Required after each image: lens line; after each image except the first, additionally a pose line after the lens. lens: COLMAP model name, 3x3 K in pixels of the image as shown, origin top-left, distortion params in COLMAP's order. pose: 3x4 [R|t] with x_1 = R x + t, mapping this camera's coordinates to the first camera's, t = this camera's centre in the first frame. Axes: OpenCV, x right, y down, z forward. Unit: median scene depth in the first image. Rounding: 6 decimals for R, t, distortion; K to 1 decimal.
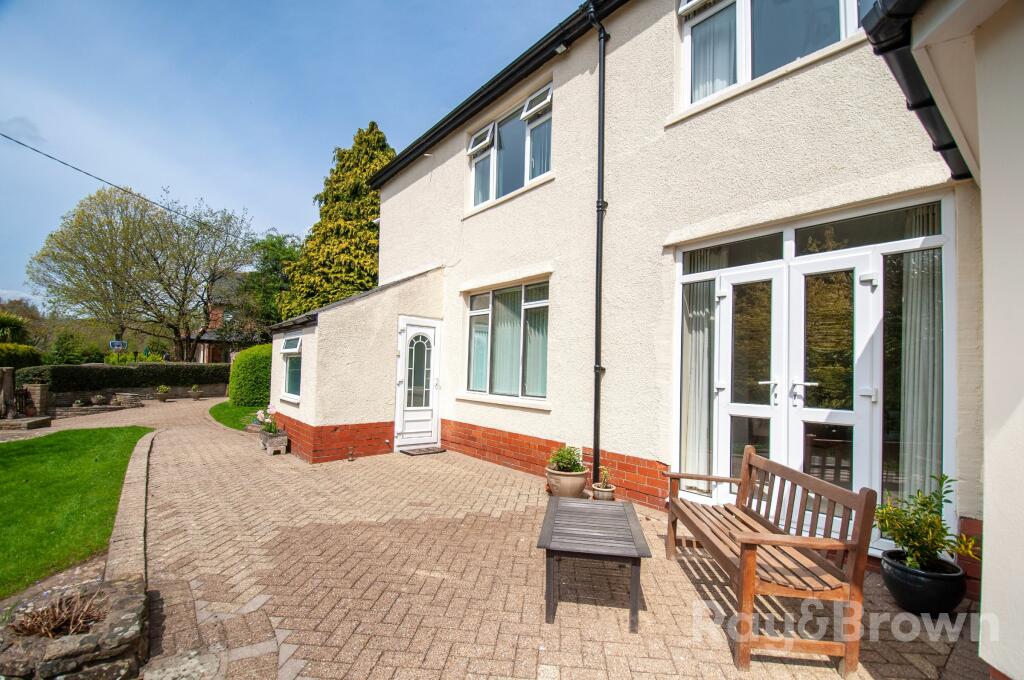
lens RADIAL K [[449.9, 0, 498.8], [0, 449.9, 367.3], [0, 0, 1]] dist [-0.005099, -0.008484]
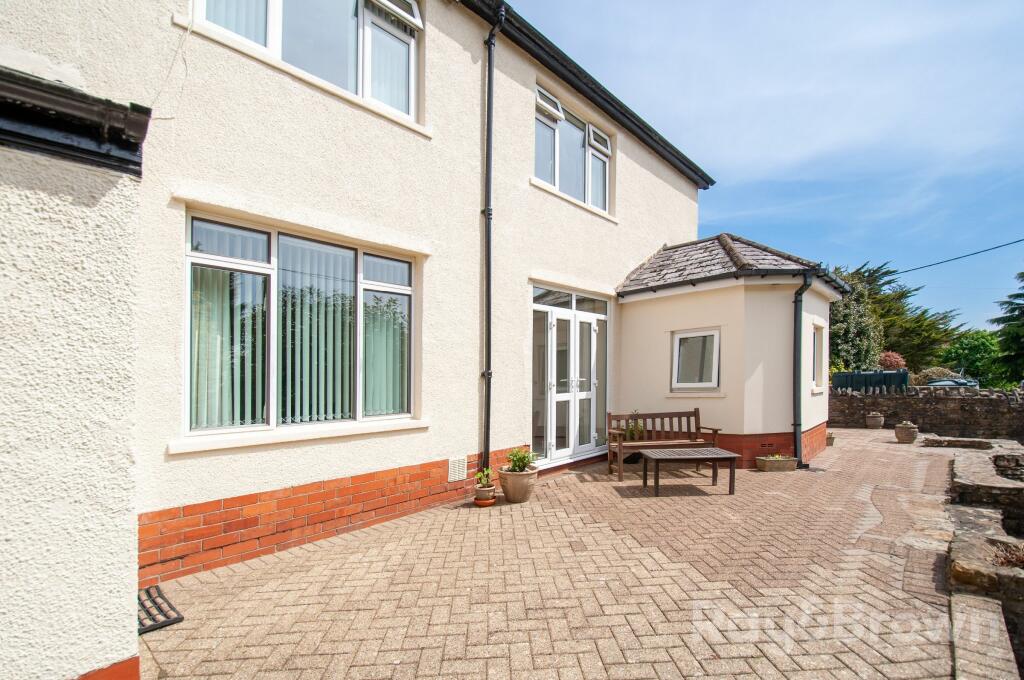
lens RADIAL K [[449.9, 0, 518.5], [0, 449.9, 375.9], [0, 0, 1]] dist [-0.005099, -0.008484]
pose [[-0.166802, -0.049983, 0.984723, -0.580255], [-0.020103, 0.998679, 0.047287, -0.031101], [-0.985785, -0.011909, -0.167587, 0.792591]]
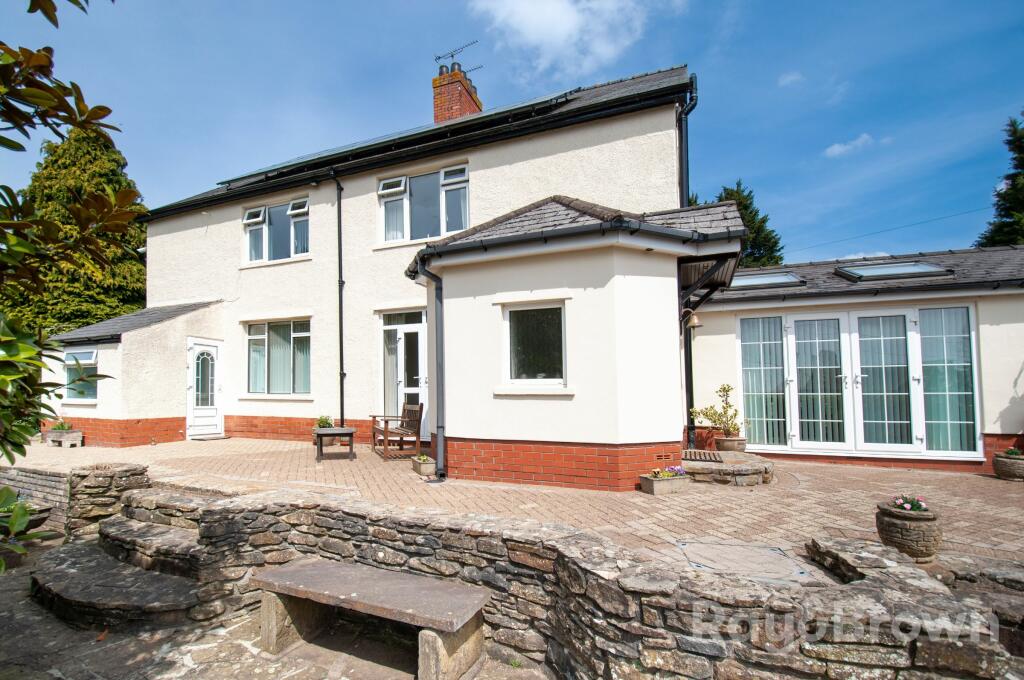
lens RADIAL K [[449.9, 0, 484.4], [0, 449.9, 376.4], [0, 0, 1]] dist [-0.005099, -0.008484]
pose [[0.870269, -0.024922, 0.491947, -0.120543], [0.025365, 0.999662, 0.005771, 0.012990], [-0.491924, 0.007456, 0.870606, -0.609150]]
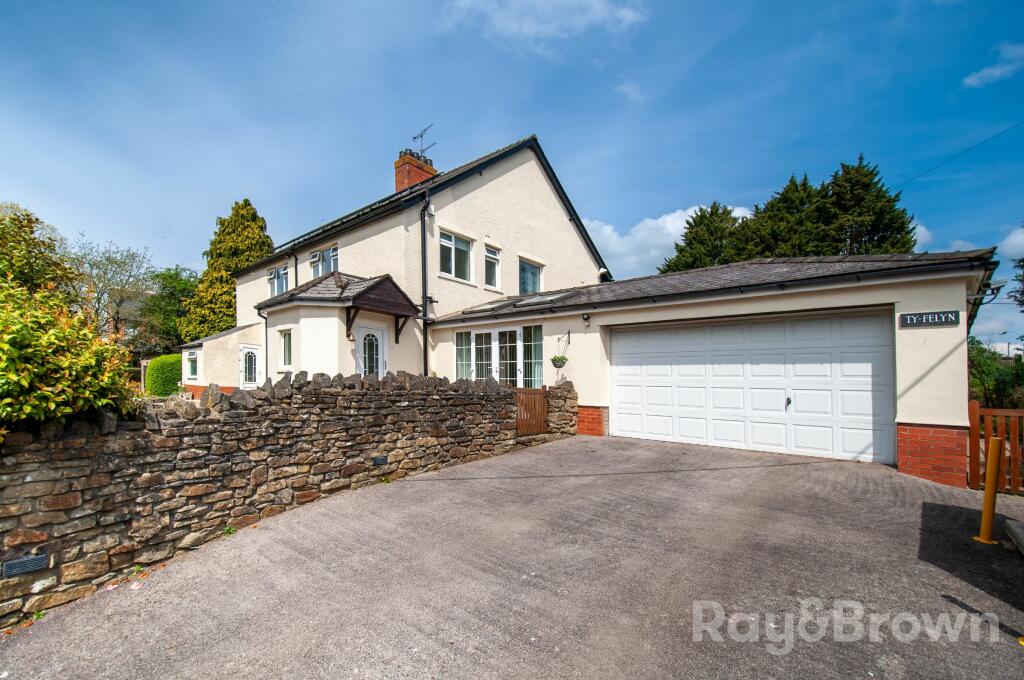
lens RADIAL K [[449.9, 0, 494.1], [0, 449.9, 394.4], [0, 0, 1]] dist [-0.005099, -0.008484]
pose [[0.985834, -0.012318, 0.167272, 0.774900], [0.005242, 0.999075, 0.042675, 0.064923], [-0.167643, -0.041194, 0.984987, -1.740540]]
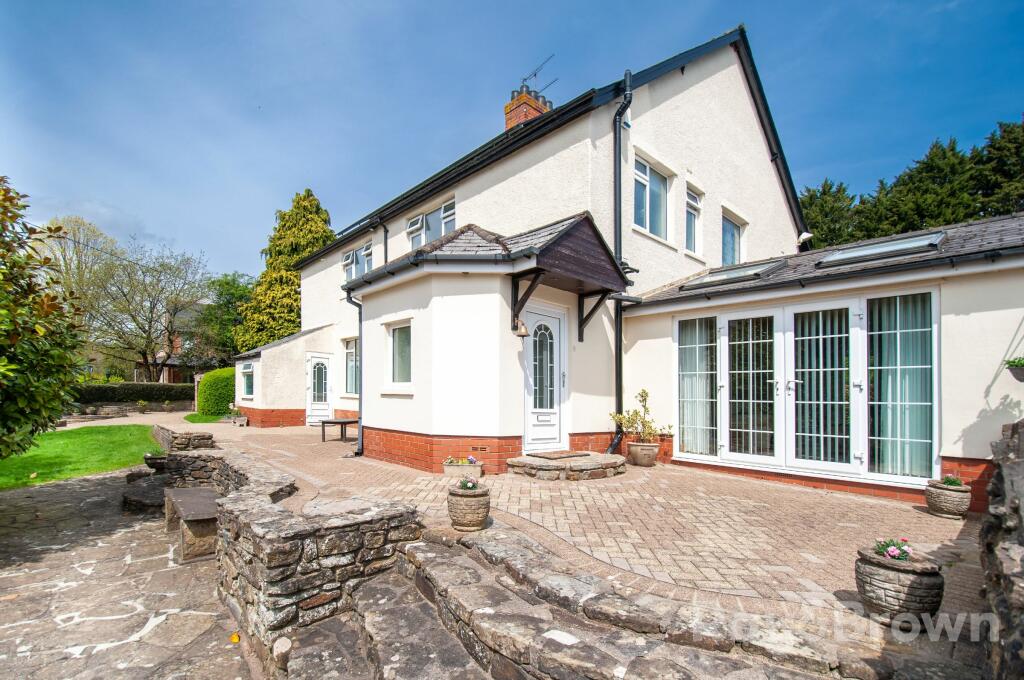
lens RADIAL K [[449.9, 0, 502.3], [0, 449.9, 391.6], [0, 0, 1]] dist [-0.005099, -0.008484]
pose [[0.996156, -0.023428, 0.084406, 0.440521], [0.021921, 0.999584, 0.018734, 0.030269], [-0.084809, -0.016811, 0.996255, -0.955693]]
